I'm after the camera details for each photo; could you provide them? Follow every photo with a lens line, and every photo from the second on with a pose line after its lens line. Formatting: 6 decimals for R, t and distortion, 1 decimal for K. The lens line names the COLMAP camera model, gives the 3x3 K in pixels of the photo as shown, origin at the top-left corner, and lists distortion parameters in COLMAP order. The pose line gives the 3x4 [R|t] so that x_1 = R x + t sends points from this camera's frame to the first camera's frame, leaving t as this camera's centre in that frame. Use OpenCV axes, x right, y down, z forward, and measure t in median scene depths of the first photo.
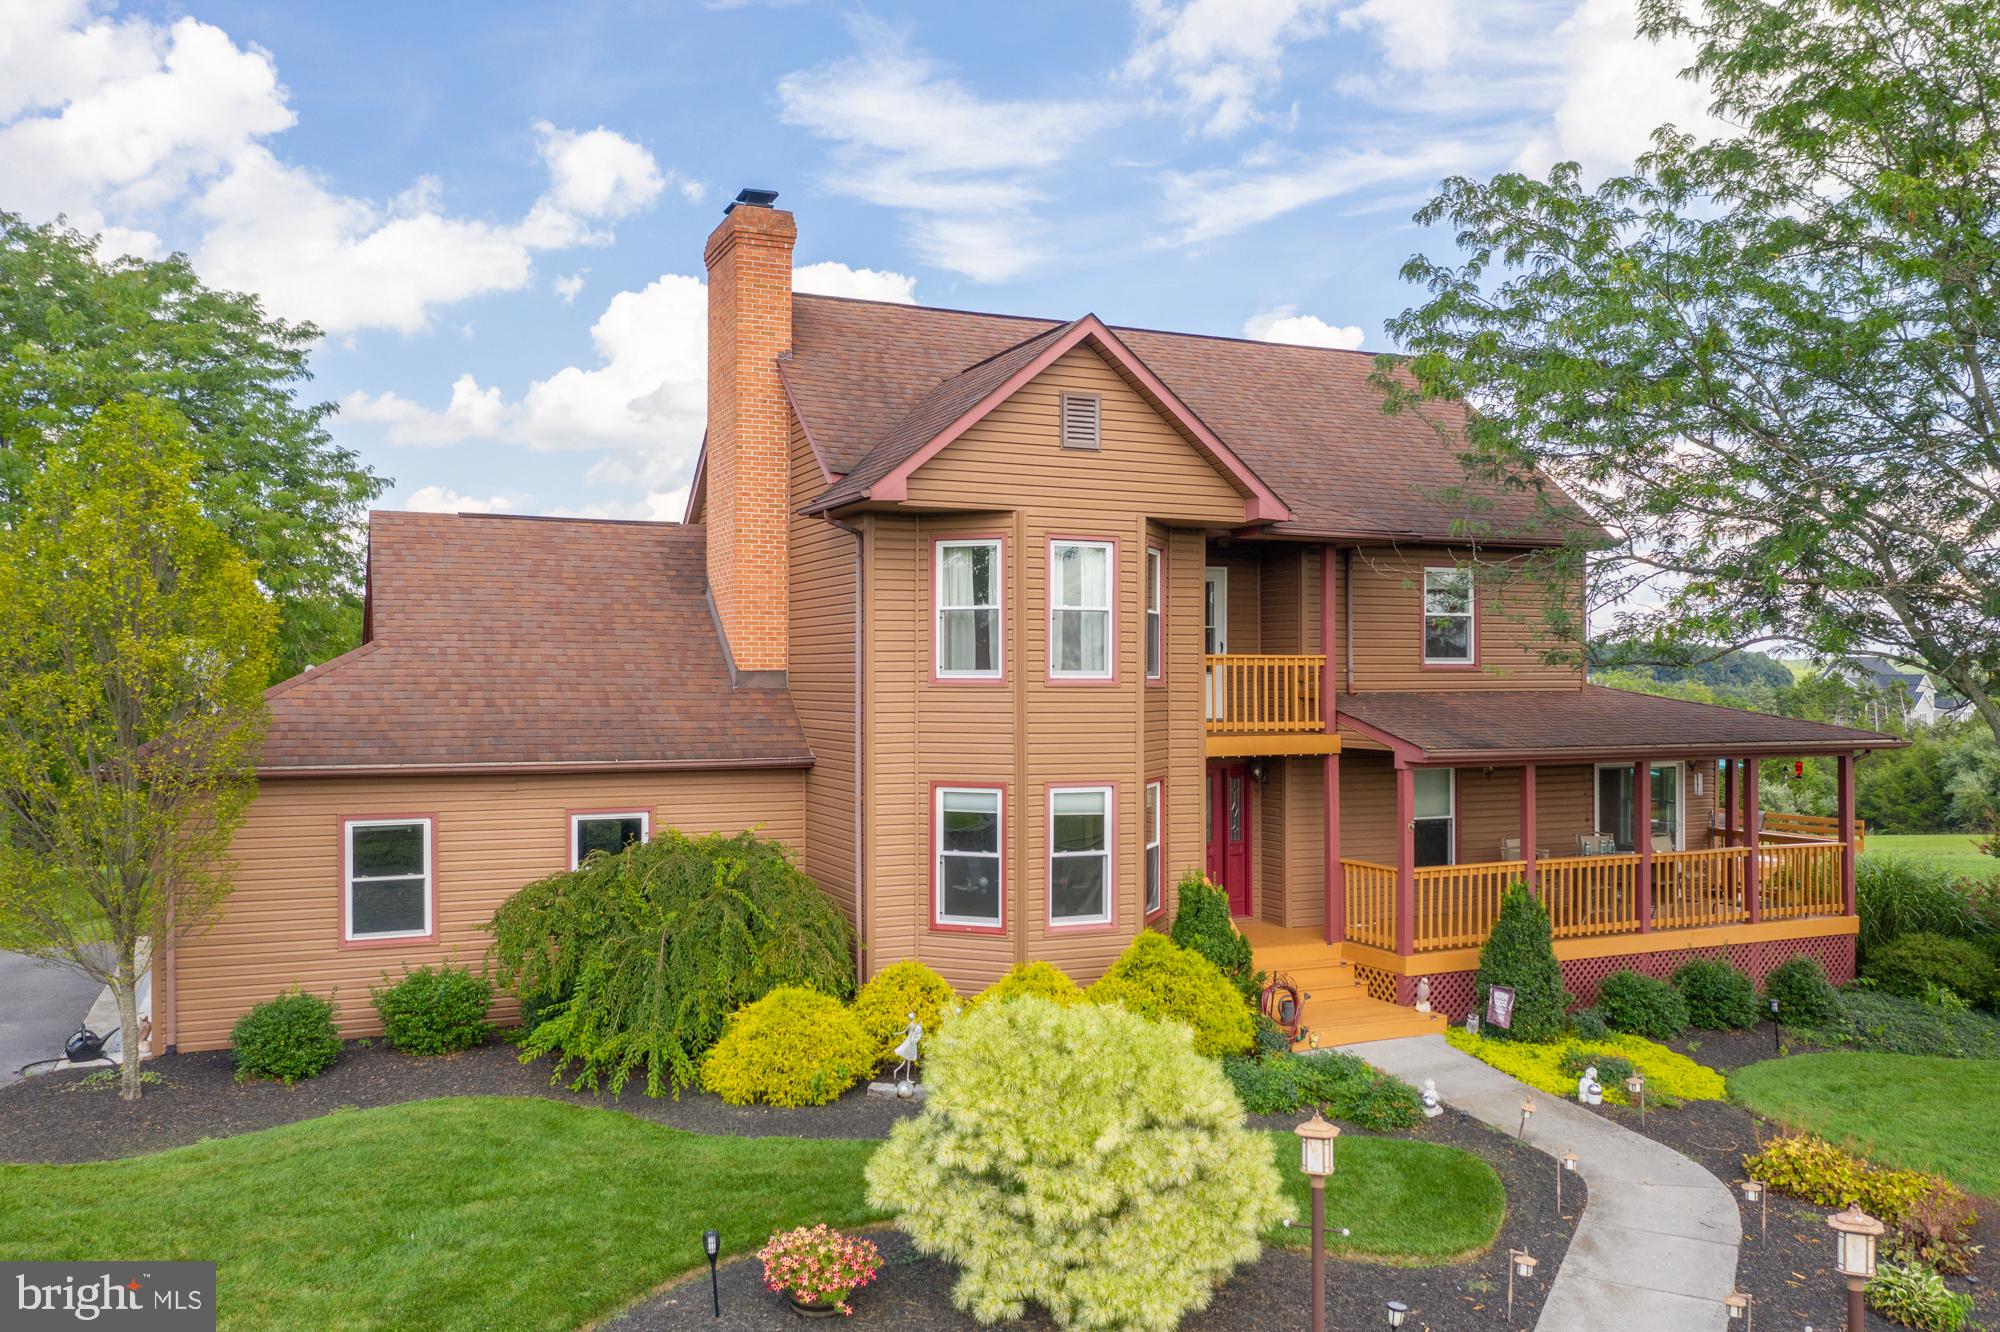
lens RADIAL K [[1582.0, 0, 991.8], [0, 1582.0, 675.8], [0, 0, 1]] dist [-0.022346, -0.005222]
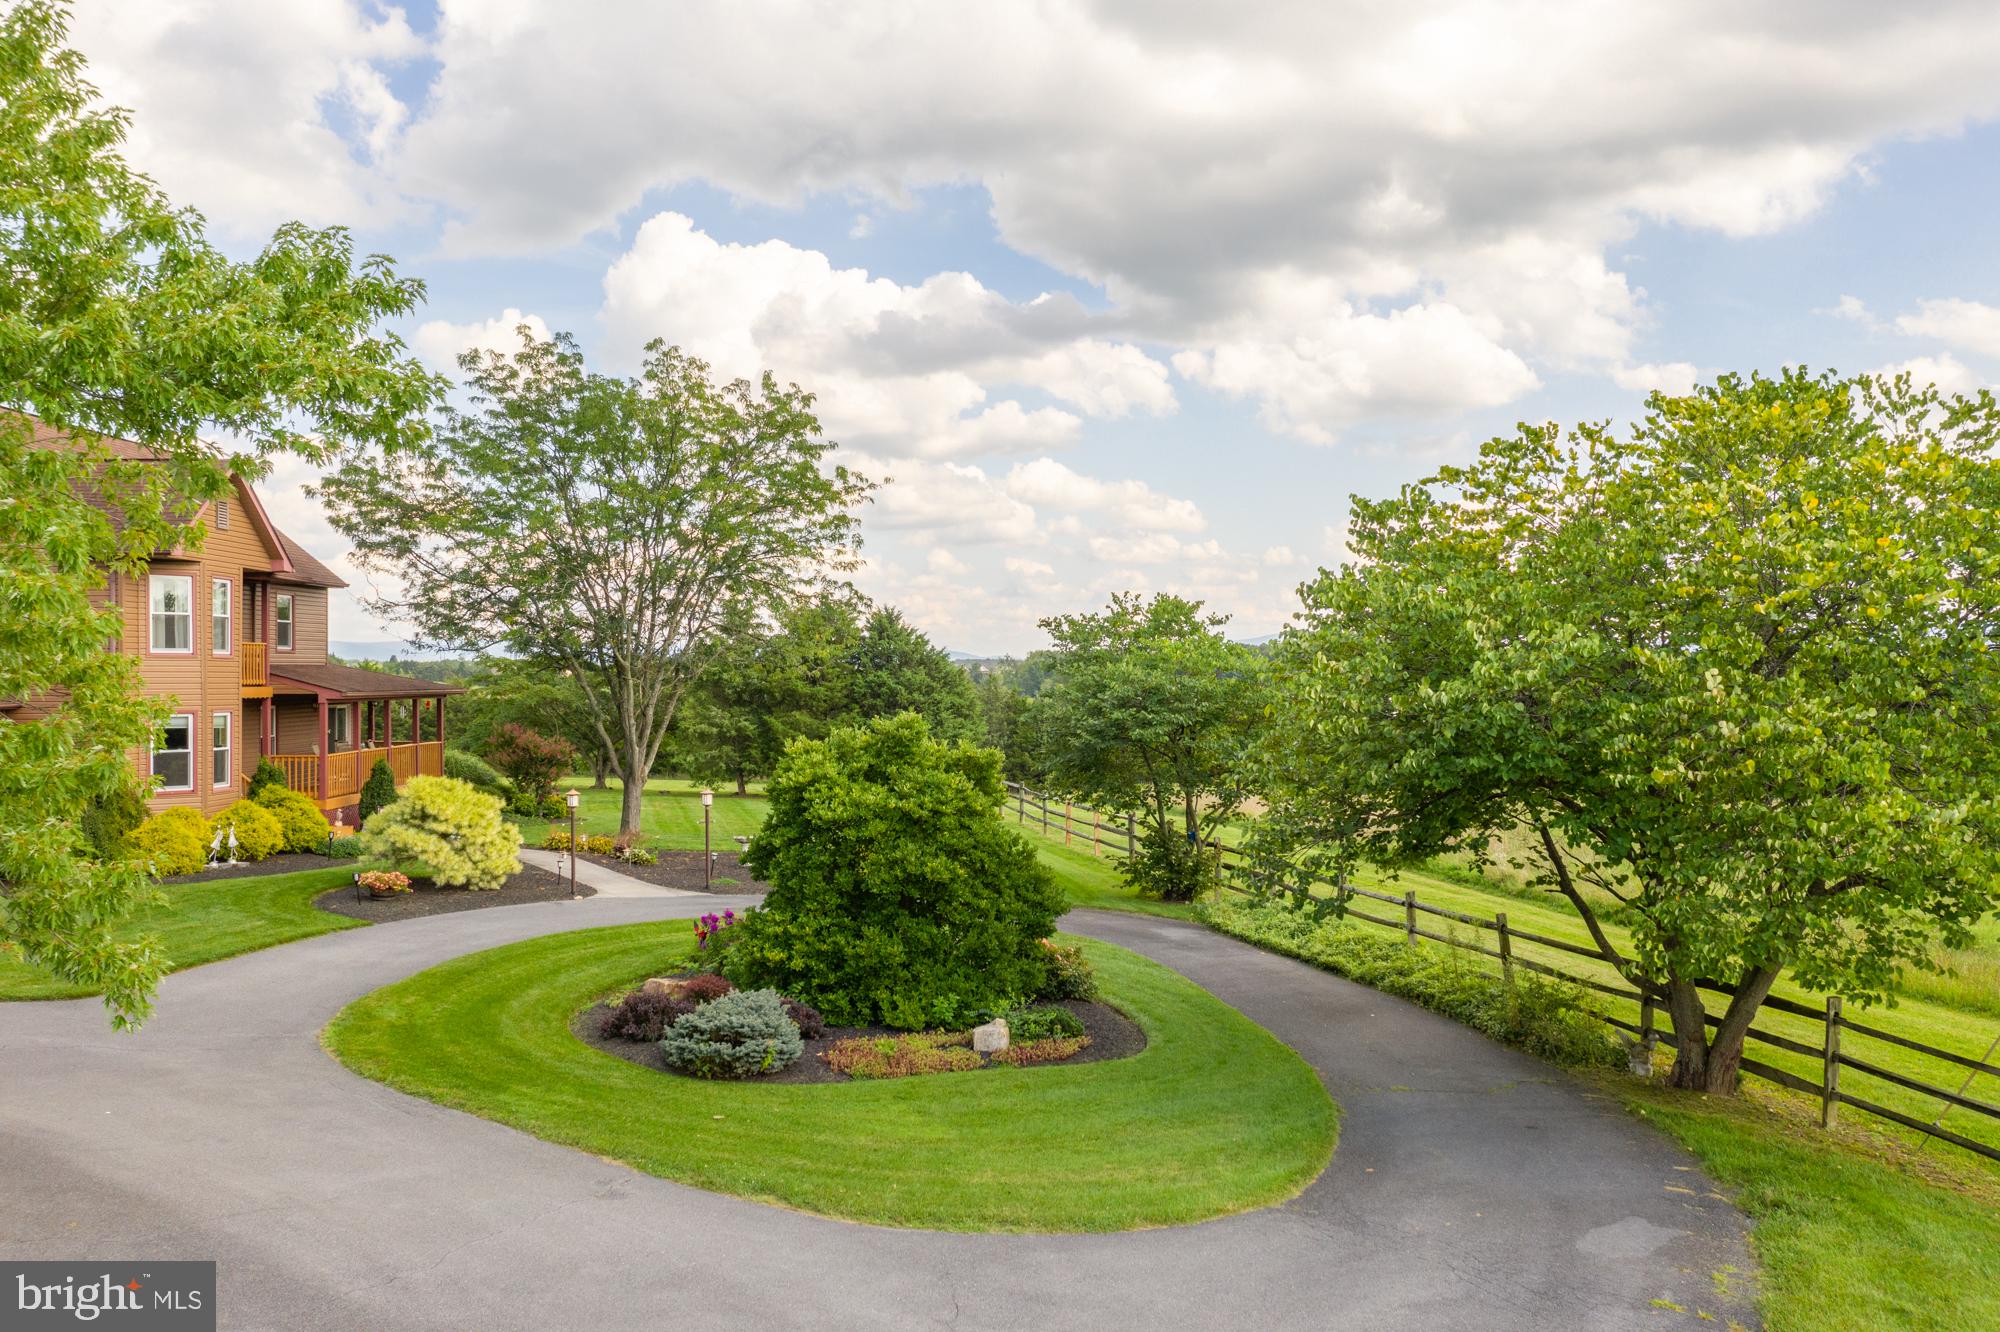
lens RADIAL K [[1582.0, 0, 998.6], [0, 1582.0, 671.4], [0, 0, 1]] dist [-0.022346, -0.005222]
pose [[0.405193, 0.000807, 0.914231, -1.221352], [0.000136, 1.000000, -0.000943, 0.022862], [-0.914231, 0.000506, 0.405193, -0.561904]]
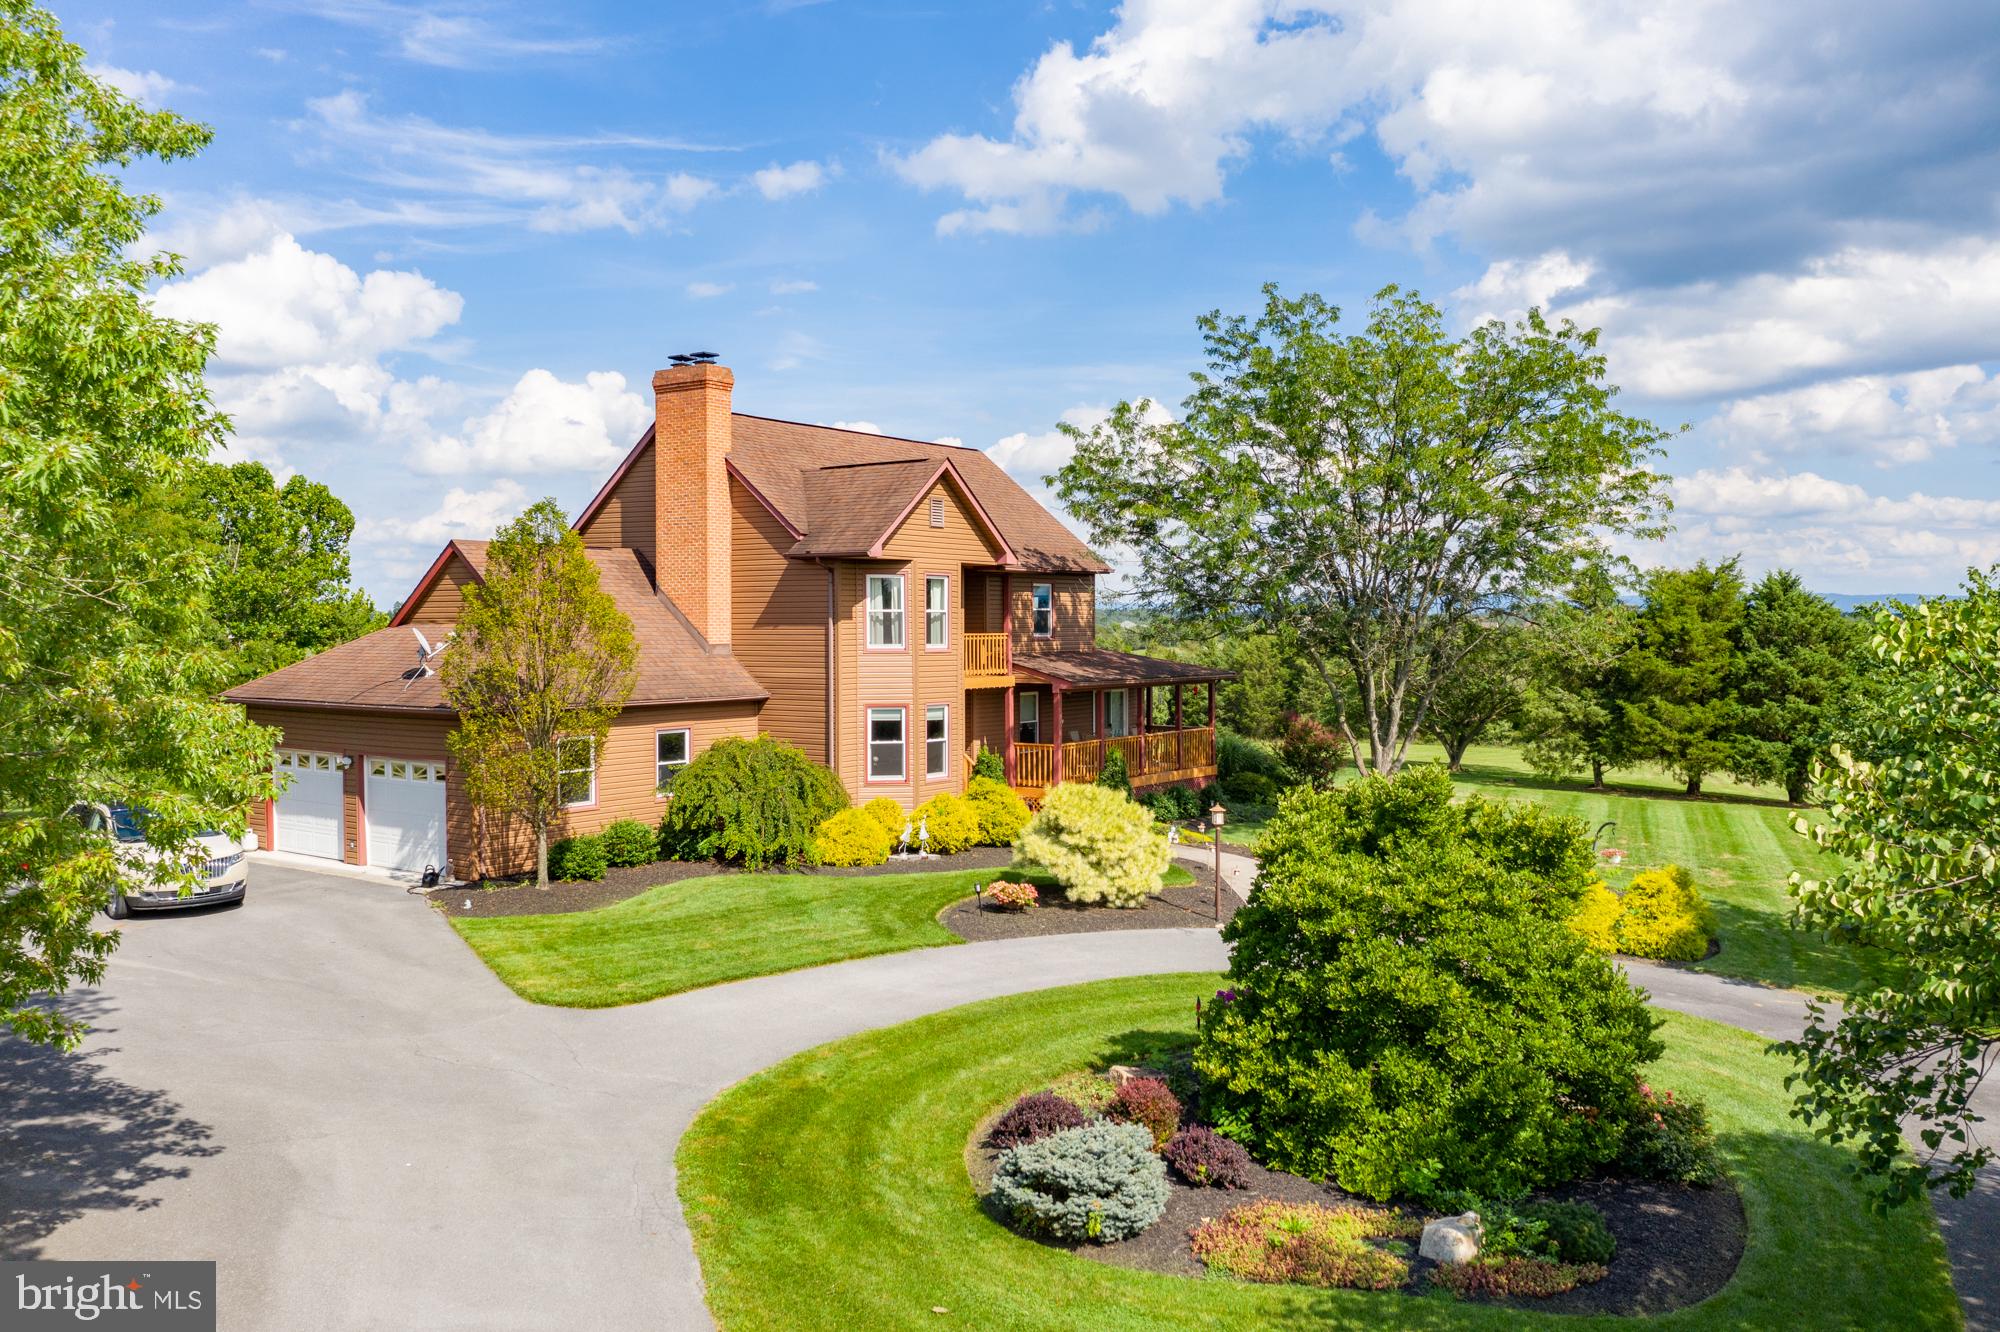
lens RADIAL K [[1582.0, 0, 1001.0], [0, 1582.0, 656.9], [0, 0, 1]] dist [-0.022346, -0.005222]
pose [[0.858685, -0.011735, 0.512370, -0.828566], [0.001629, 0.999795, 0.020168, -0.025596], [-0.512502, -0.016483, 0.858528, -0.656756]]
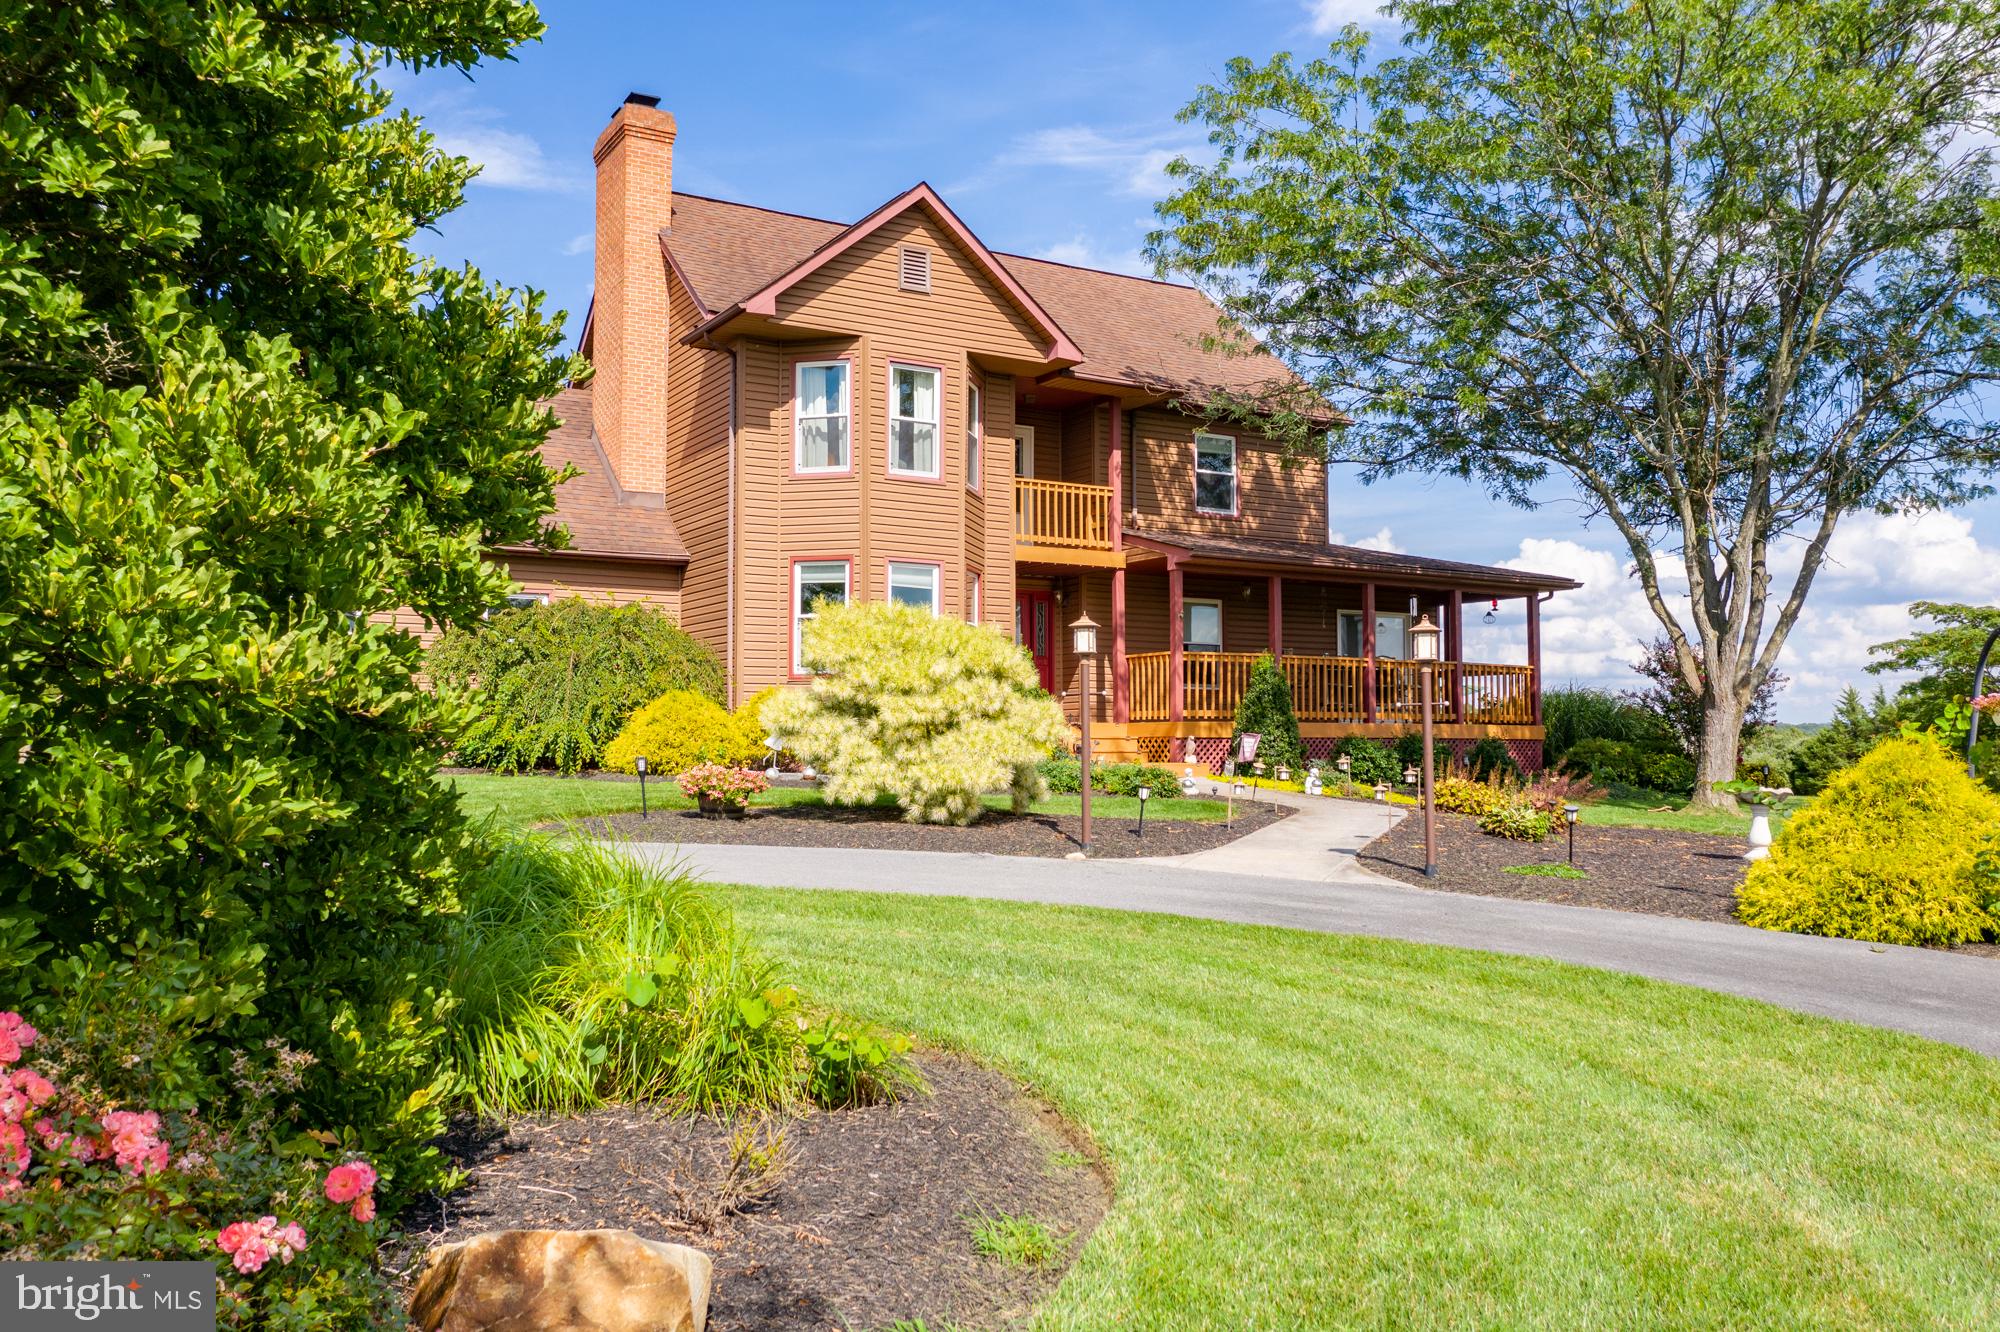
lens RADIAL K [[1582.0, 0, 1017.6], [0, 1582.0, 665.7], [0, 0, 1]] dist [-0.022346, -0.005222]
pose [[0.991794, 0.005167, 0.127745, -0.019773], [0.001108, 0.998798, -0.049003, 0.203849], [-0.127844, 0.048742, 0.990596, -0.217550]]
